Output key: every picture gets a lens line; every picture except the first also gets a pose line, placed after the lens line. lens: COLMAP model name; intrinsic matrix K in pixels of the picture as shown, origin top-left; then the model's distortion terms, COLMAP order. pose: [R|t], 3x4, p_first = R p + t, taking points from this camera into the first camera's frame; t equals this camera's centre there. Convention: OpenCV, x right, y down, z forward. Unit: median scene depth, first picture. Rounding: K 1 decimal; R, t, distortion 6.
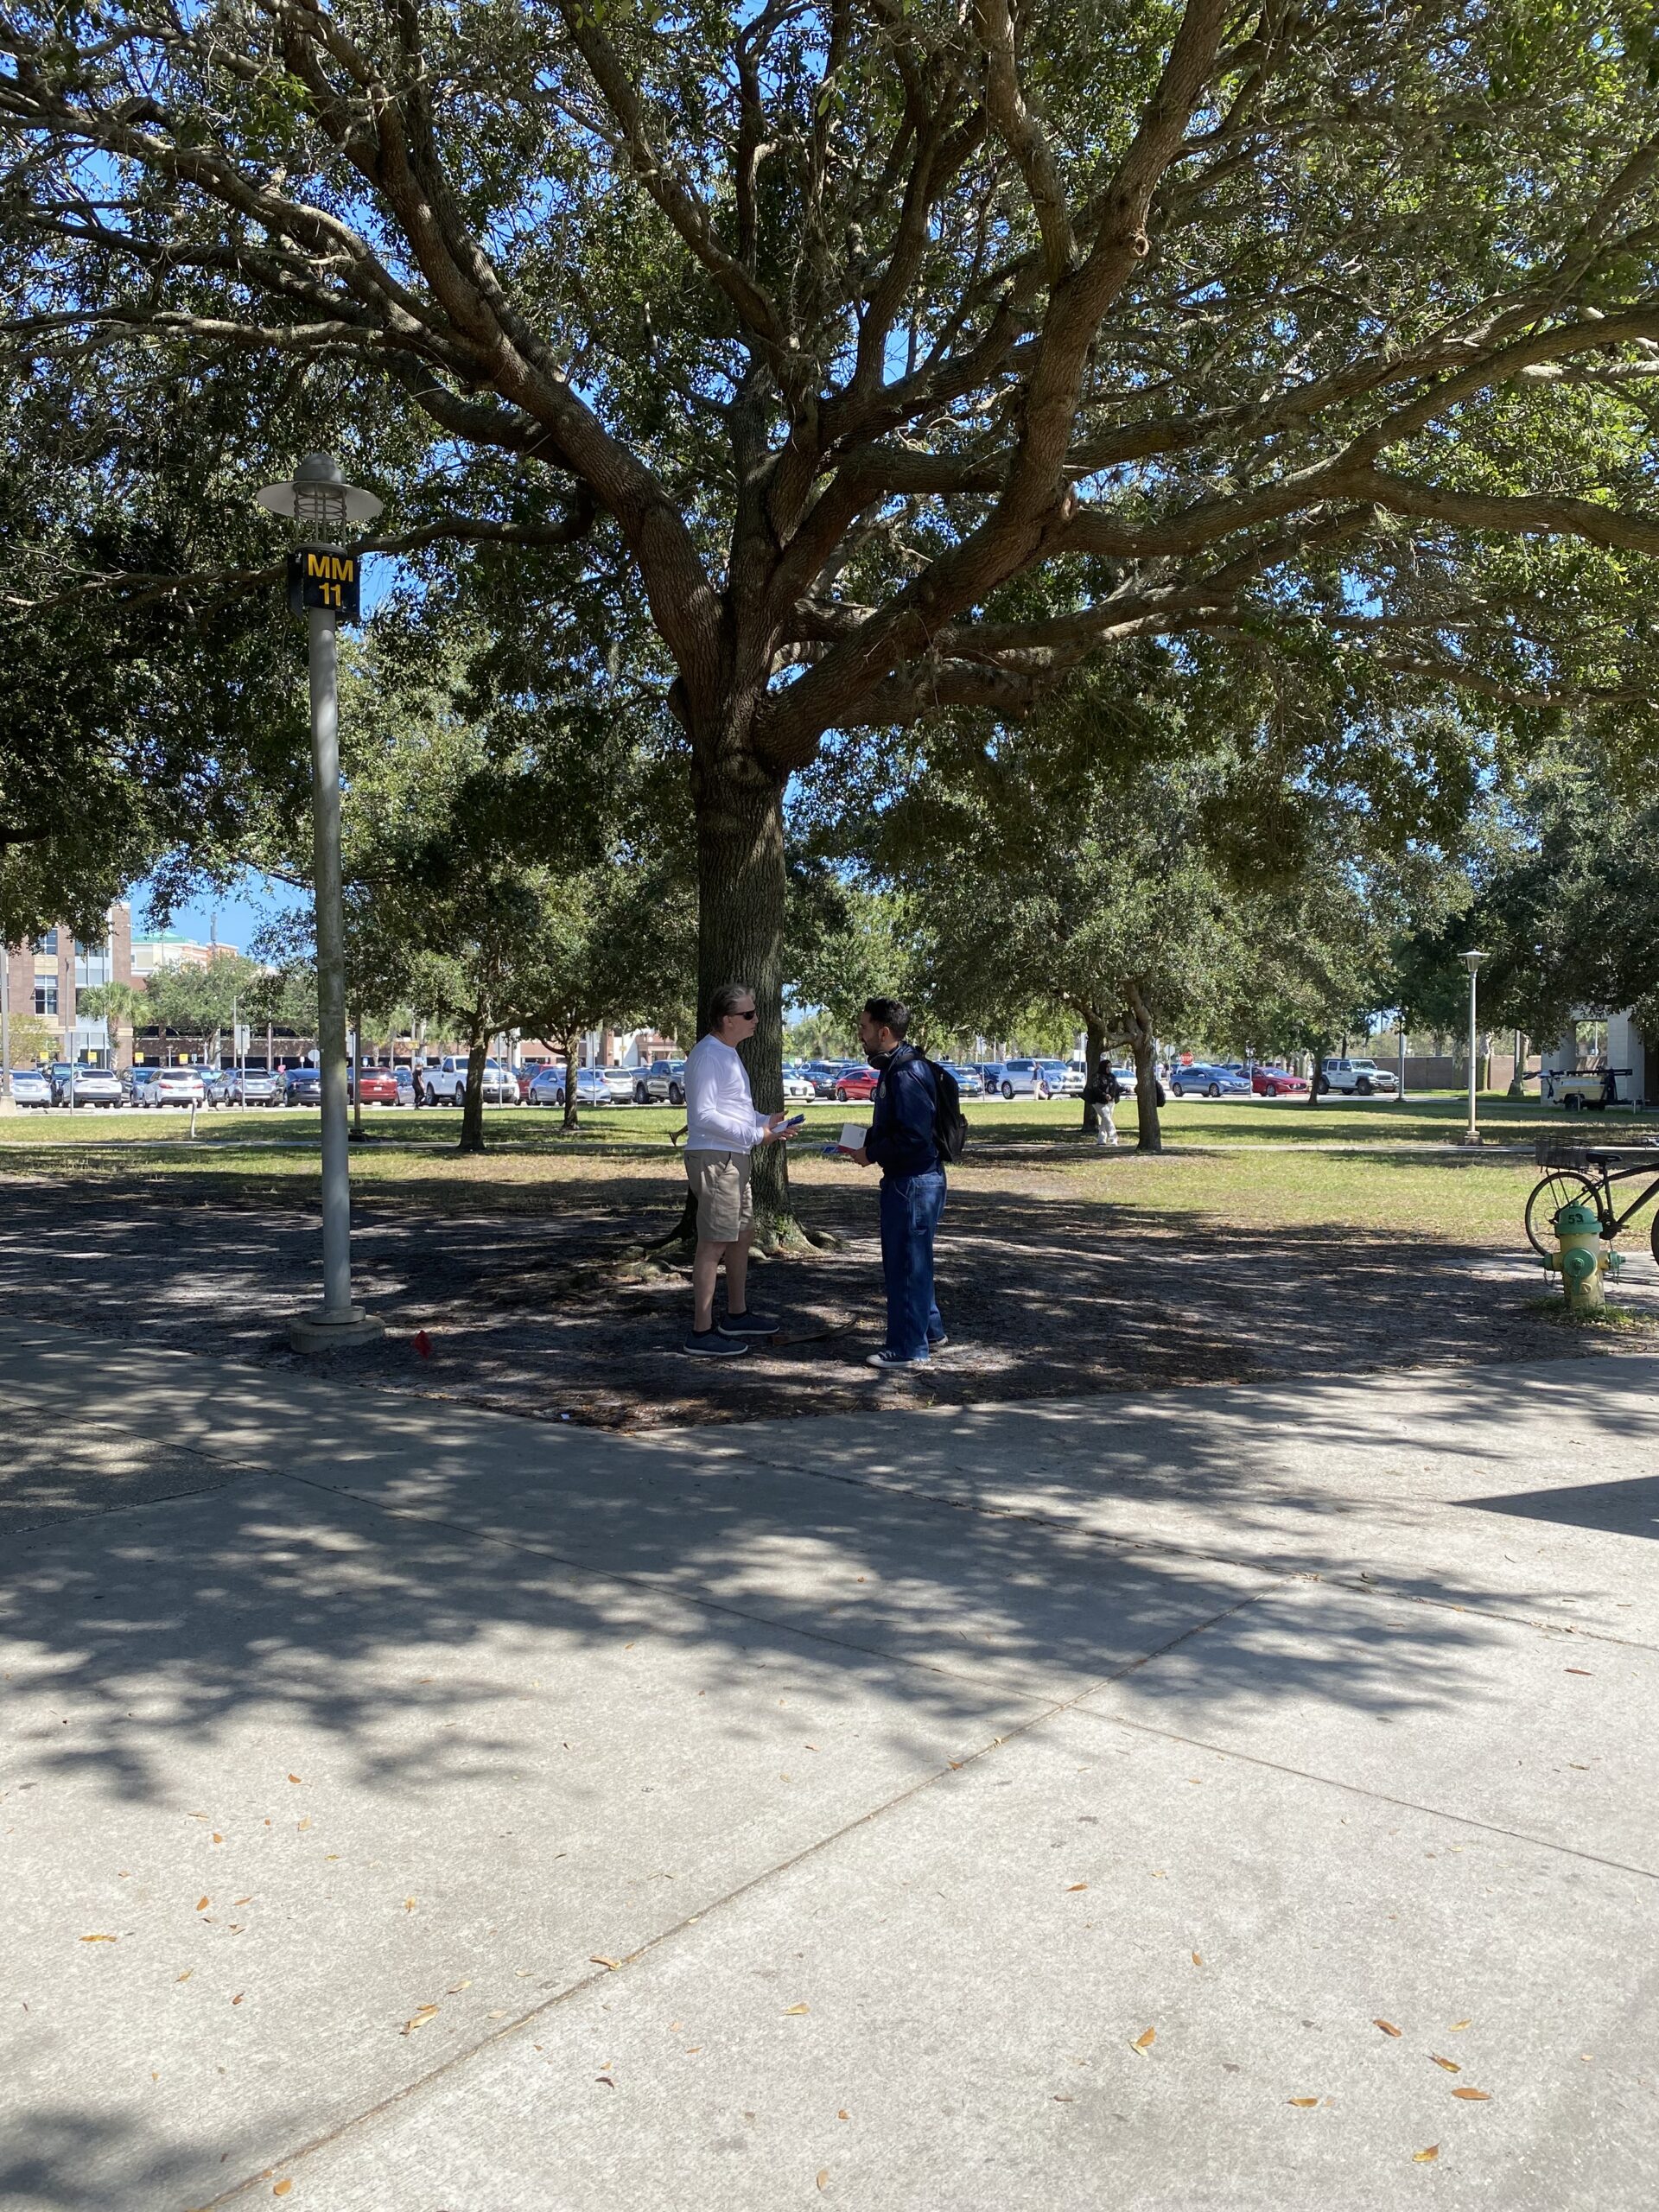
lens RADIAL K [[1676.4, 0, 816.4], [0, 1676.4, 1105.6], [0, 0, 1]] dist [0.014092, 0.000994]
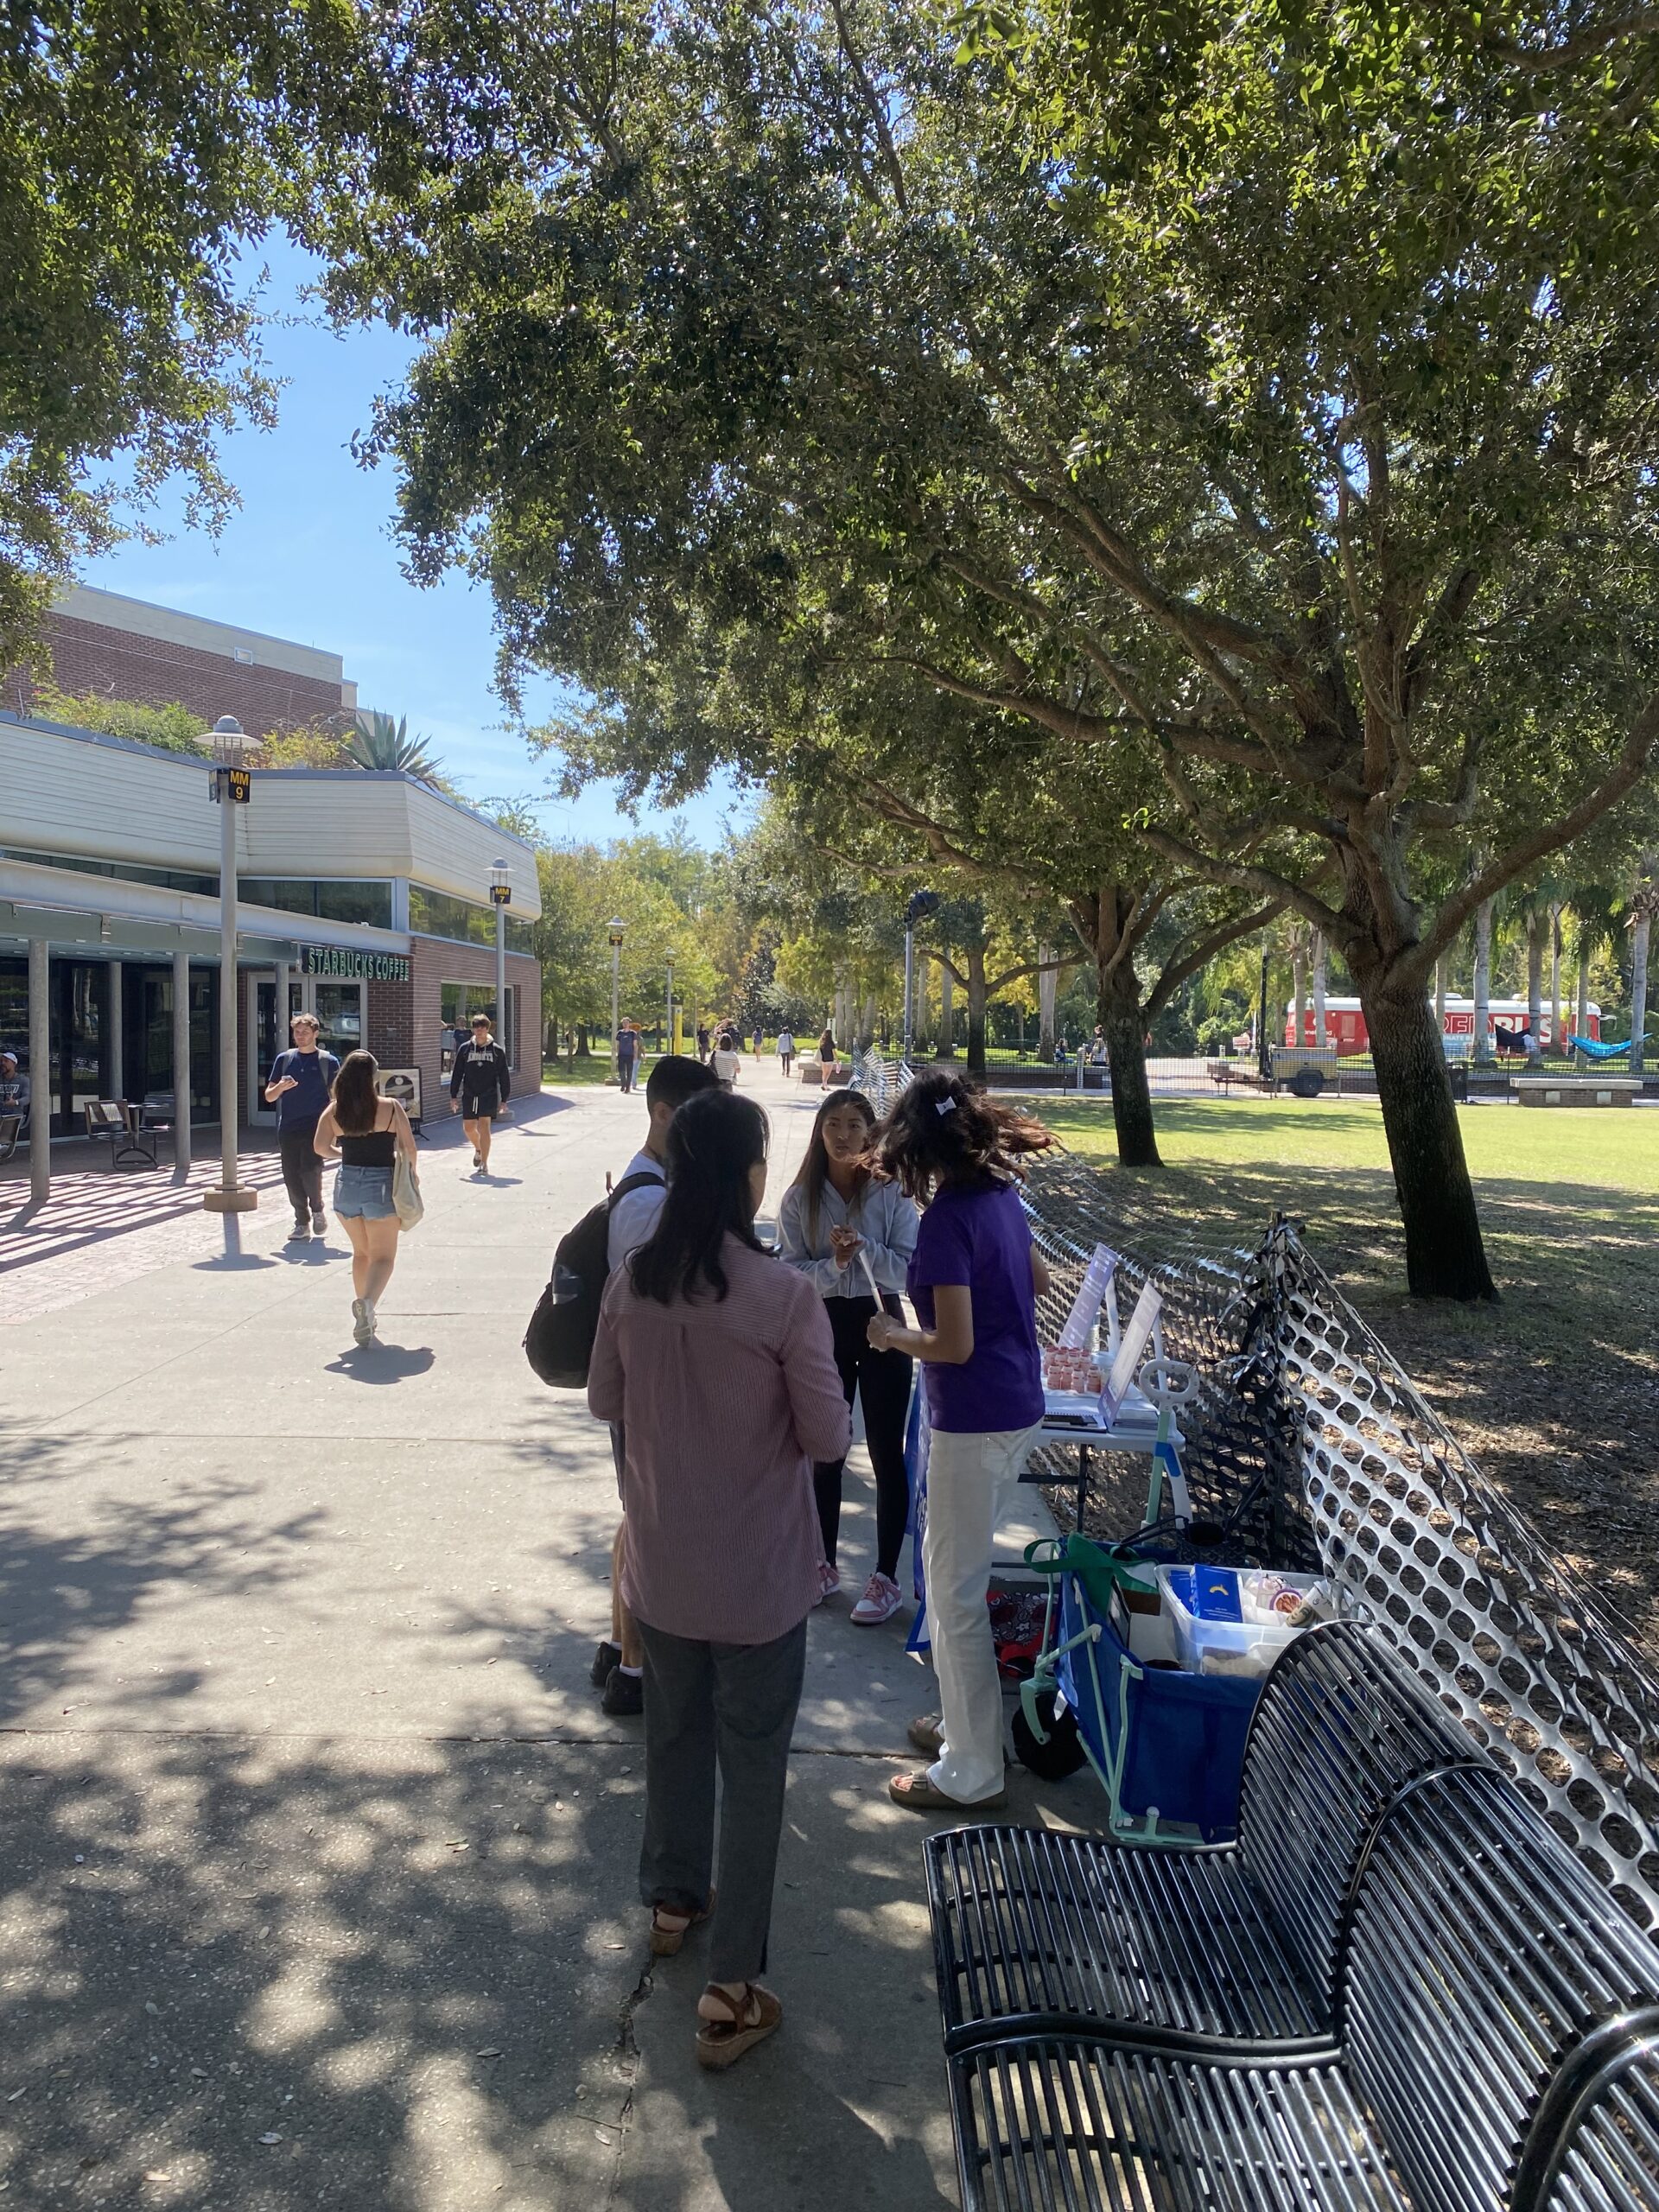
lens RADIAL K [[1676.4, 0, 816.4], [0, 1676.4, 1105.6], [0, 0, 1]] dist [0.014092, 0.000994]
pose [[-0.646040, -0.041636, 0.762167, -0.918642], [0.010250, 0.997948, 0.063204, -0.062845], [-0.763235, 0.048645, -0.644287, 0.750669]]
